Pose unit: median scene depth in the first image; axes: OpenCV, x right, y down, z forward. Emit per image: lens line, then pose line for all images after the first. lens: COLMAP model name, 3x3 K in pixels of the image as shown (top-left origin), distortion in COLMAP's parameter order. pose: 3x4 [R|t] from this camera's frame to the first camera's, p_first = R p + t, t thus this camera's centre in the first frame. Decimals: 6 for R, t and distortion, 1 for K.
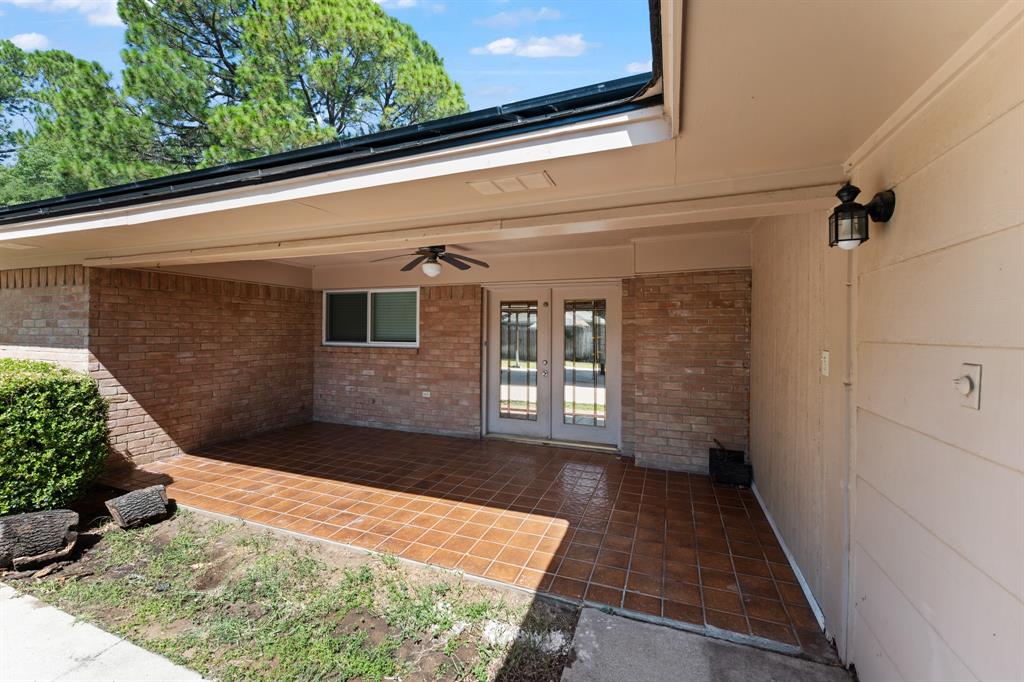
lens RADIAL K [[413.8, 0, 508.3], [0, 413.8, 333.4], [0, 0, 1]] dist [-0.000781, -0.000886]
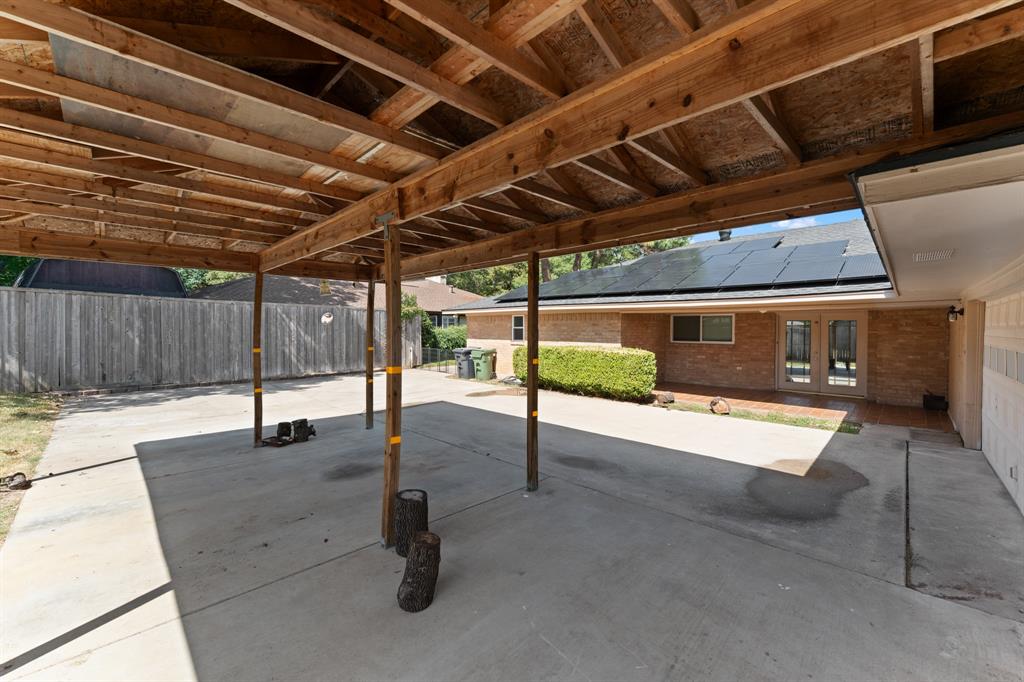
lens RADIAL K [[413.8, 0, 507.3], [0, 413.8, 335.1], [0, 0, 1]] dist [-0.000781, -0.000886]
pose [[0.922951, 0.001753, -0.384913, -0.545432], [0.002603, 0.999938, 0.010794, -0.039715], [0.384908, -0.010964, 0.922890, -1.456275]]
